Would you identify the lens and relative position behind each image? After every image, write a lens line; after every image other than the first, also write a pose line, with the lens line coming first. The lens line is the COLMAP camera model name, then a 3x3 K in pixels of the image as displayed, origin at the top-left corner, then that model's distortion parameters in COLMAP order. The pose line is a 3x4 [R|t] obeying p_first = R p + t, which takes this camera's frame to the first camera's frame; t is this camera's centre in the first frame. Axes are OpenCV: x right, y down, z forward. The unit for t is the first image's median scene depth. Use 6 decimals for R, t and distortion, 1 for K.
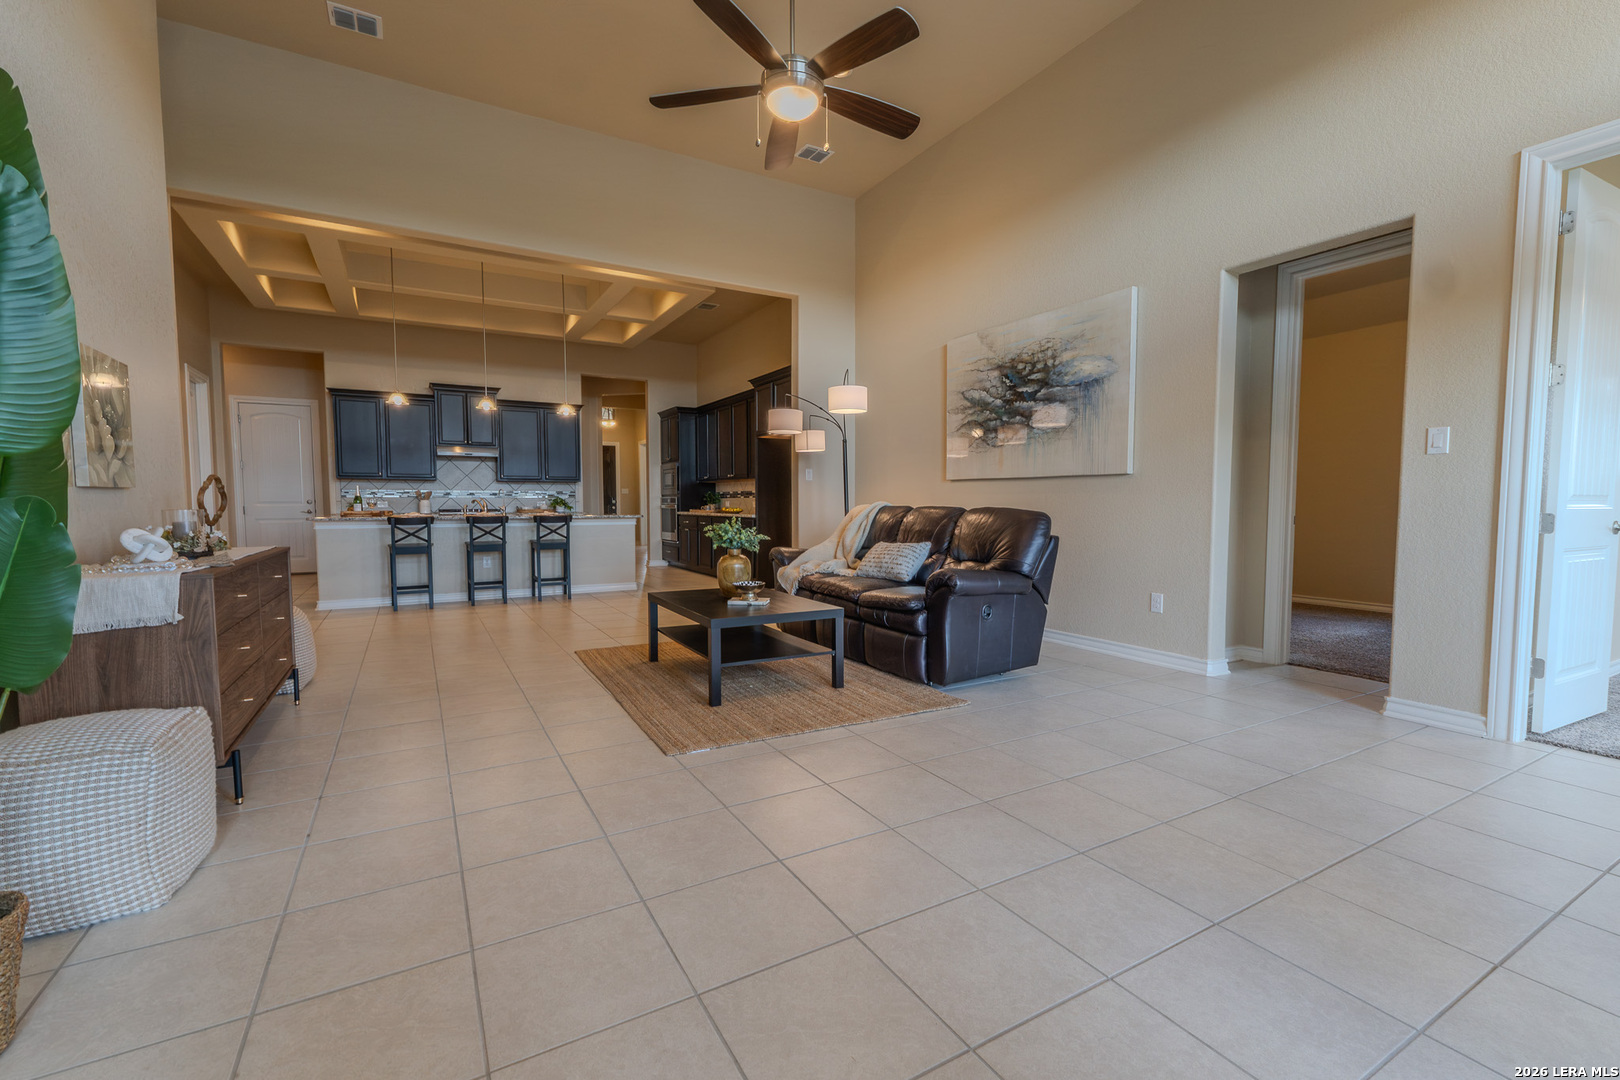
lens RADIAL K [[681.1, 0, 802.2], [0, 681.1, 543.7], [0, 0, 1]] dist [0.002705, 0.000032]
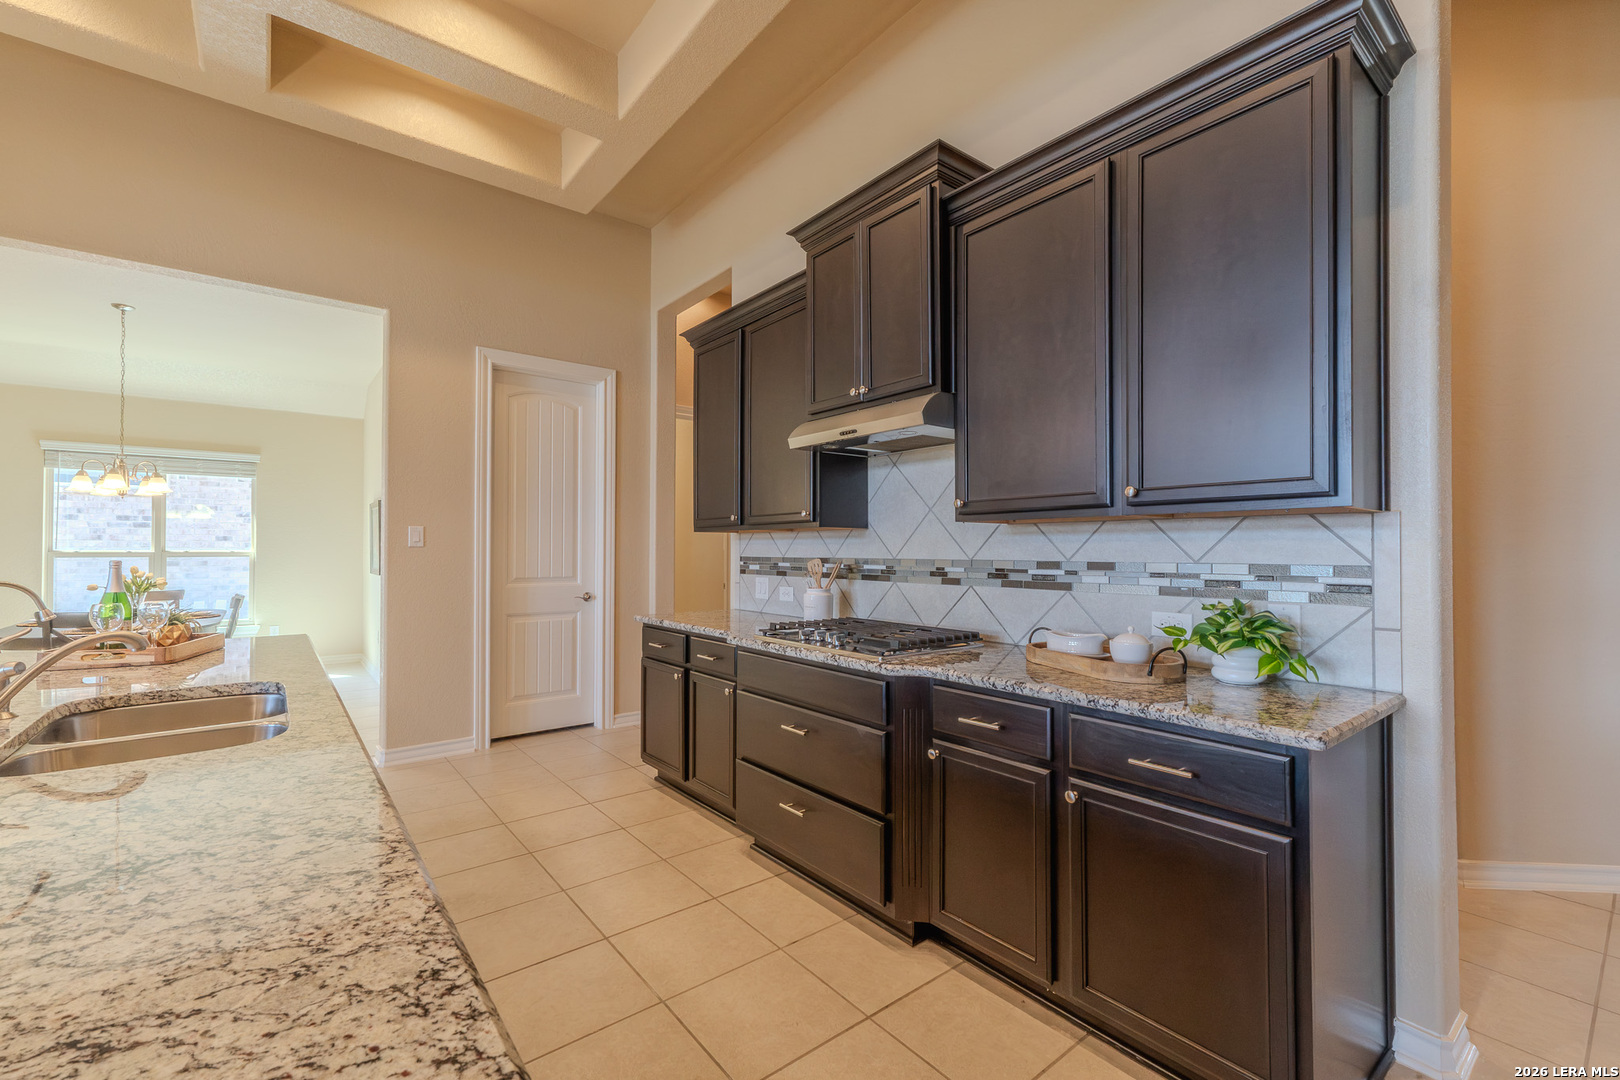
lens RADIAL K [[681.1, 0, 802.2], [0, 681.1, 543.7], [0, 0, 1]] dist [0.002705, 0.000032]
pose [[0.155728, -0.004099, -0.987791, -0.209866], [-0.059387, 0.998144, -0.013504, -0.078325], [0.986013, 0.060765, 0.155196, 0.915898]]
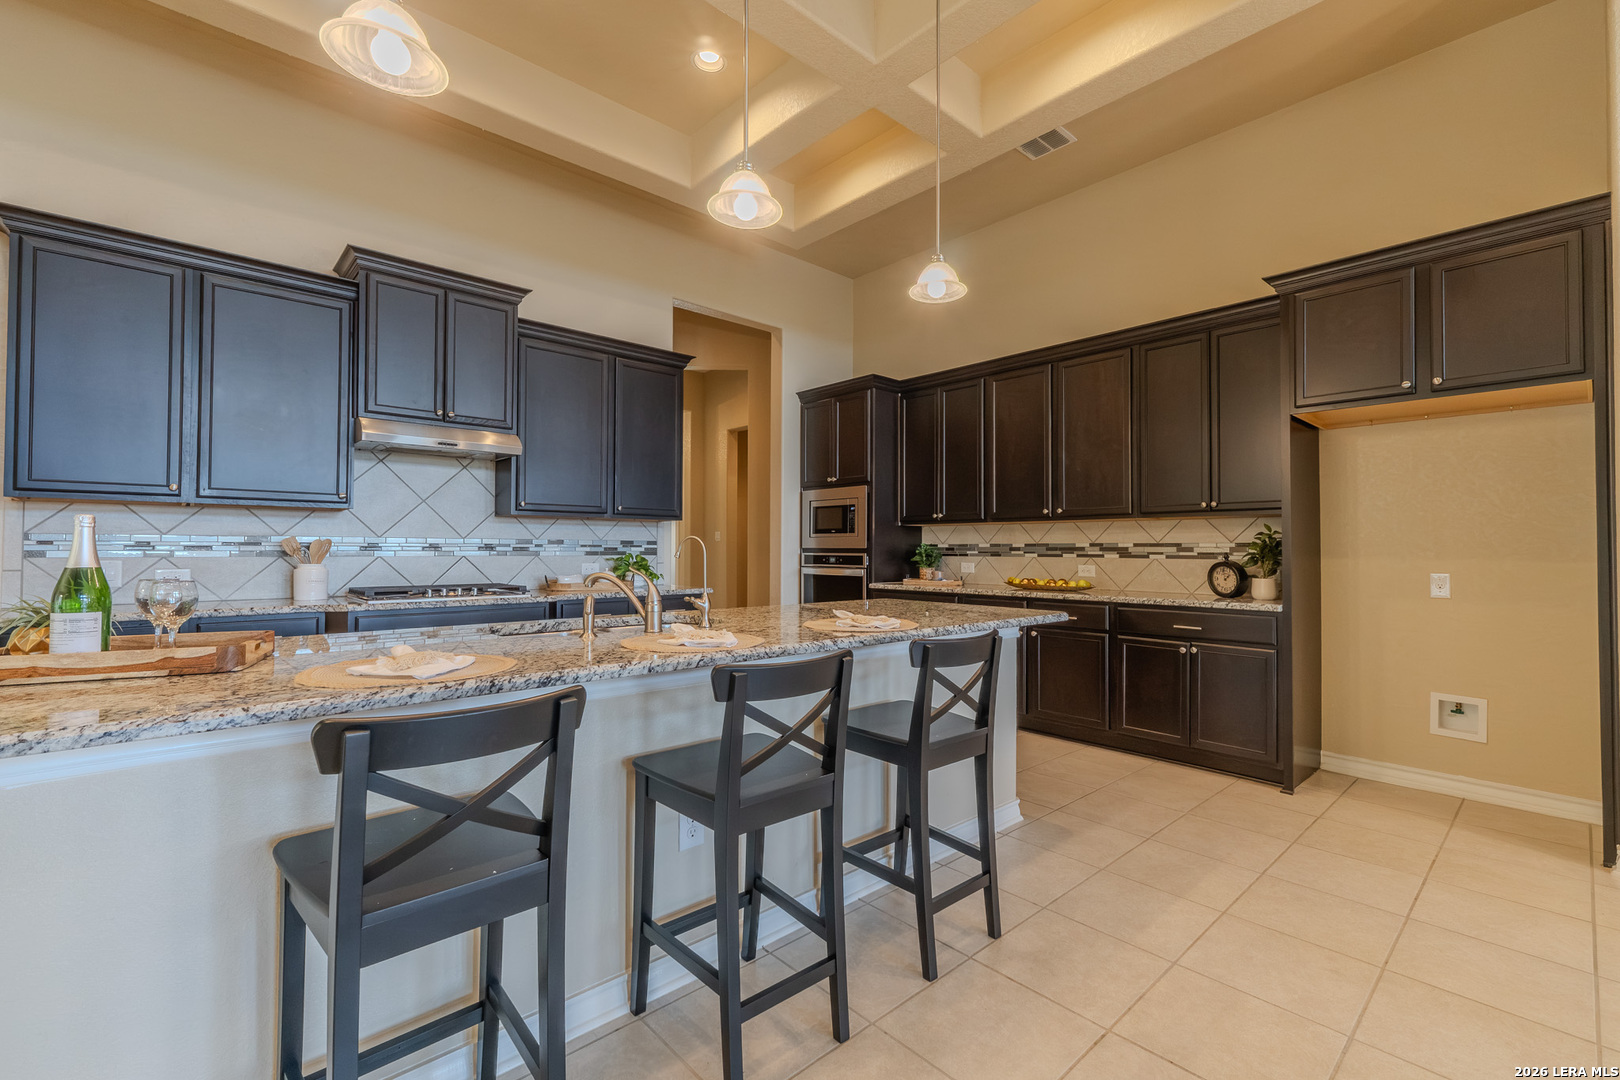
lens RADIAL K [[694.3, 0, 816.9], [0, 694.3, 534.4], [0, 0, 1]] dist [0.009570, -0.000022]
pose [[0.973177, 0.012249, 0.229732, -0.367153], [0.006714, 0.996644, -0.081581, -0.045634], [-0.229960, 0.080935, 0.969829, 0.562488]]
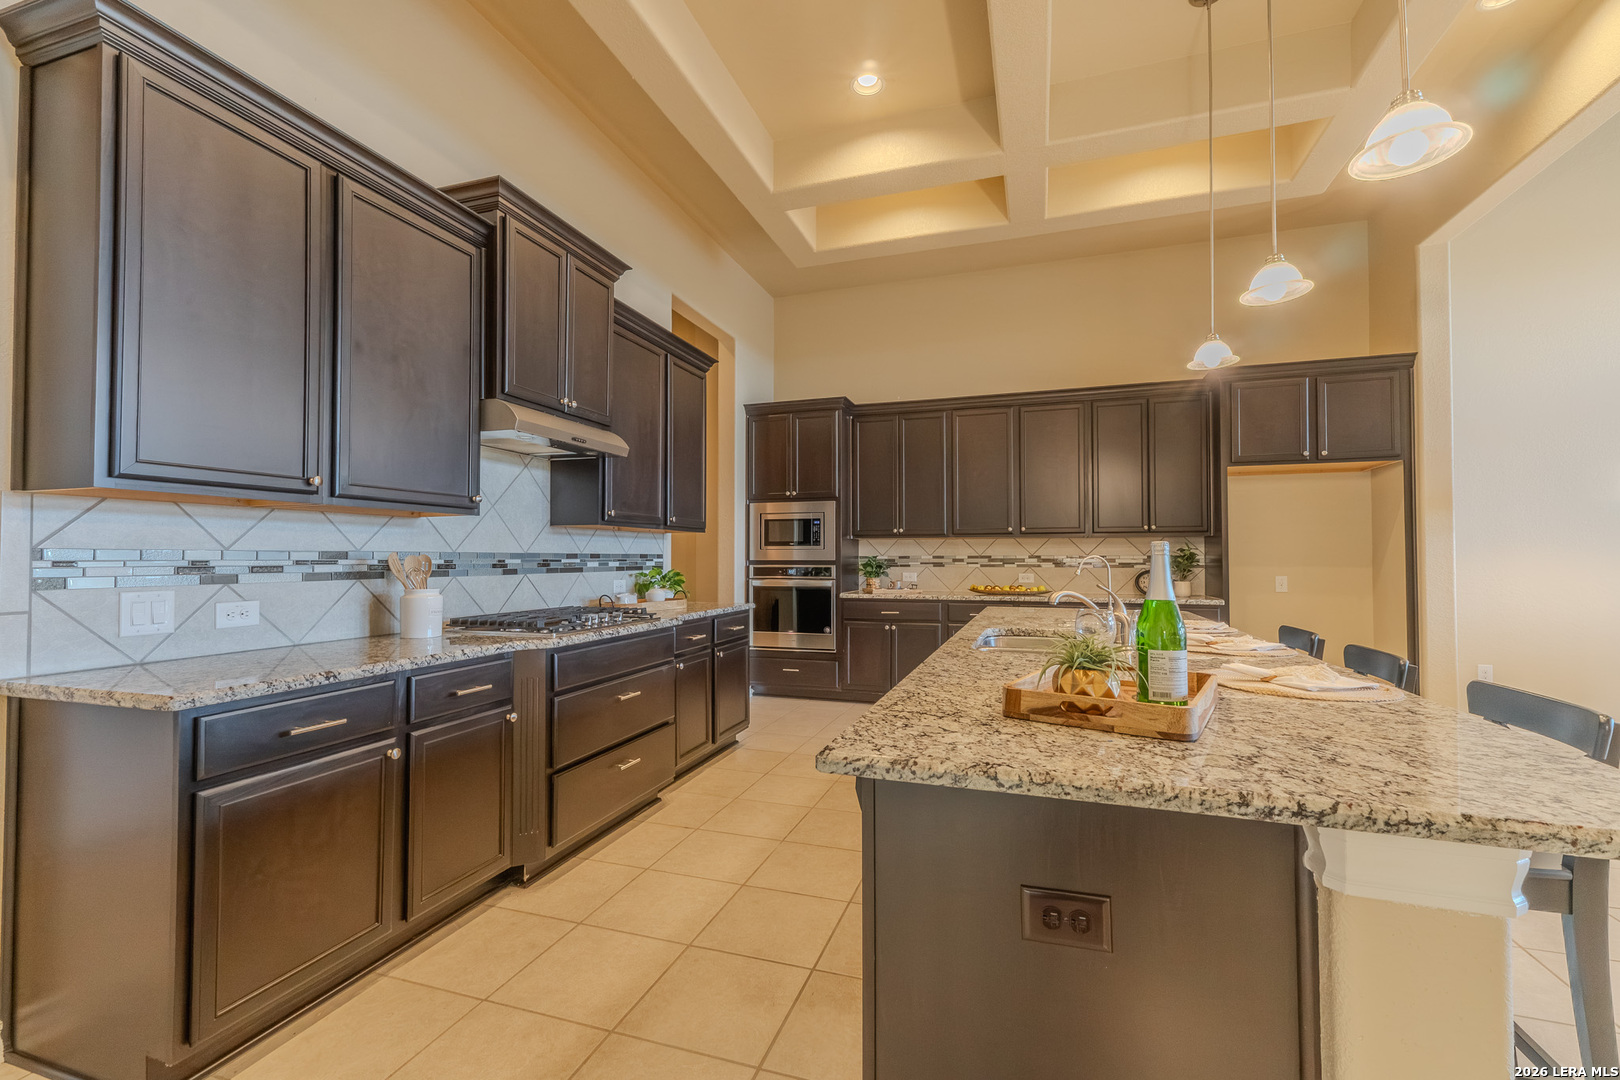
lens RADIAL K [[681.1, 0, 802.2], [0, 681.1, 543.7], [0, 0, 1]] dist [0.002705, 0.000032]
pose [[0.750472, 0.016579, 0.660694, -0.601970], [0.038261, 0.996919, -0.068477, -0.055263], [-0.659794, 0.076668, 0.747525, 0.678573]]
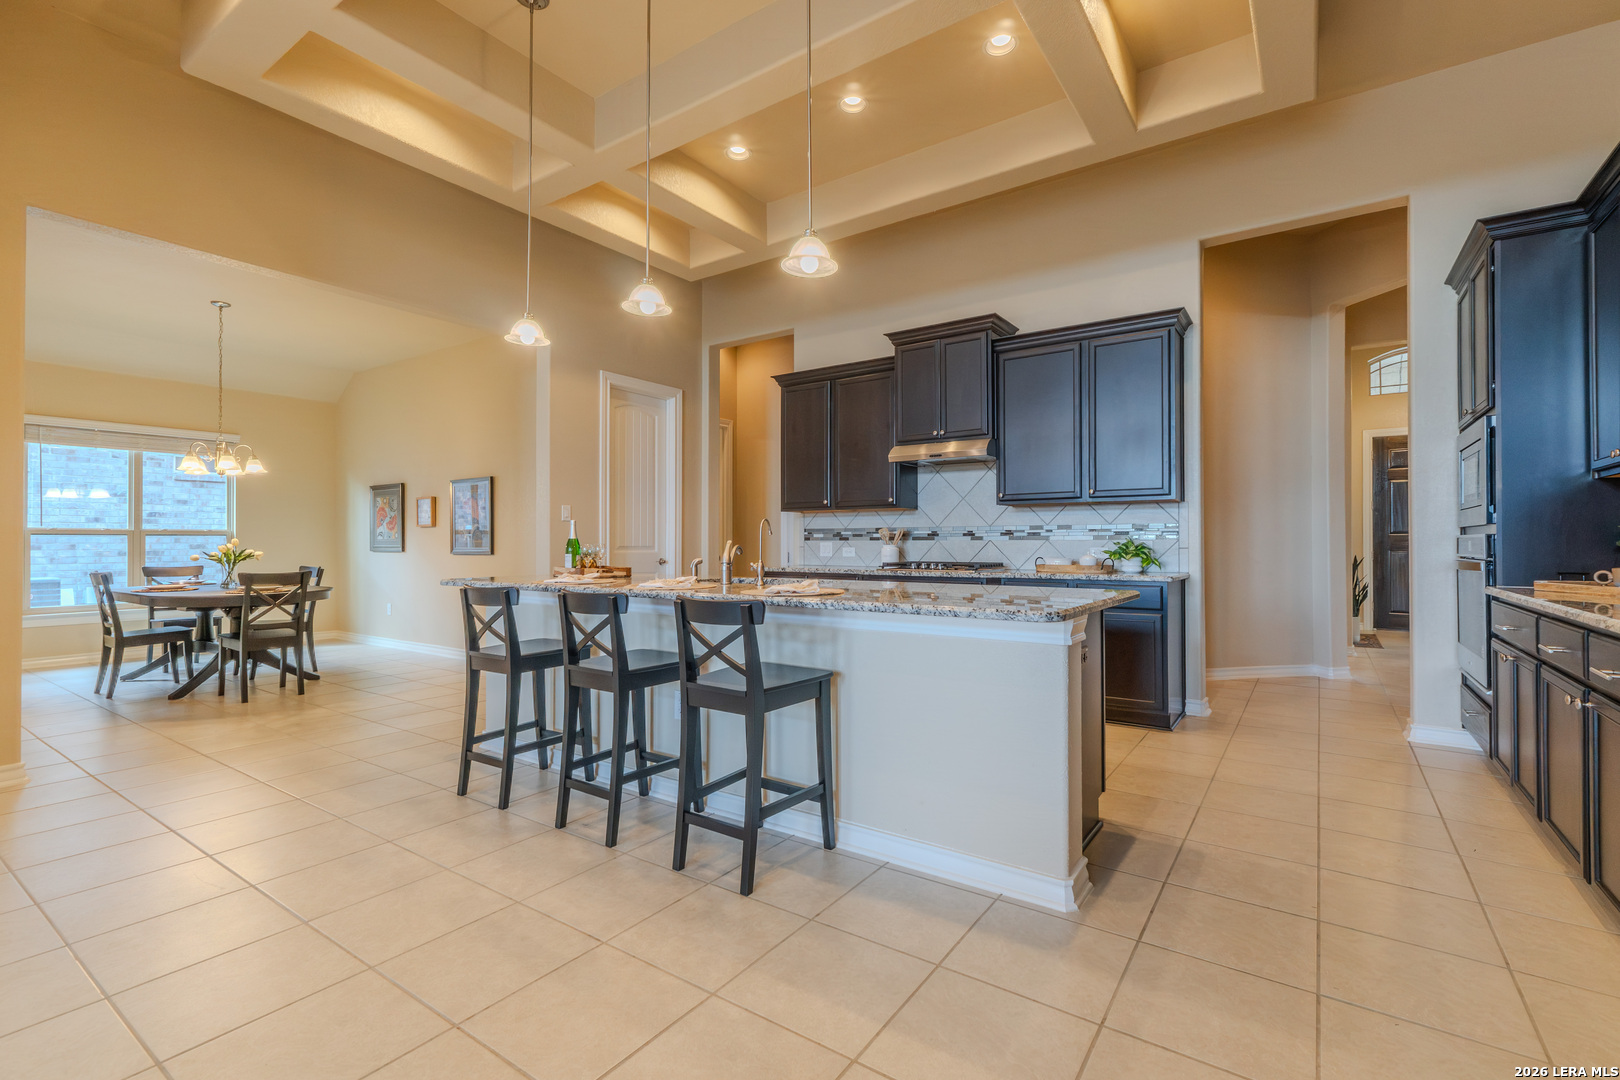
lens RADIAL K [[733.2, 0, 810.0], [0, 733.2, 540.0], [0, 0, 1]] dist [-0.003000, -0.000234]
pose [[0.430663, 0.000169, -0.902513, -0.030957], [-0.054122, 0.998205, -0.025640, -0.047028], [0.900889, 0.059888, 0.429899, 0.663748]]
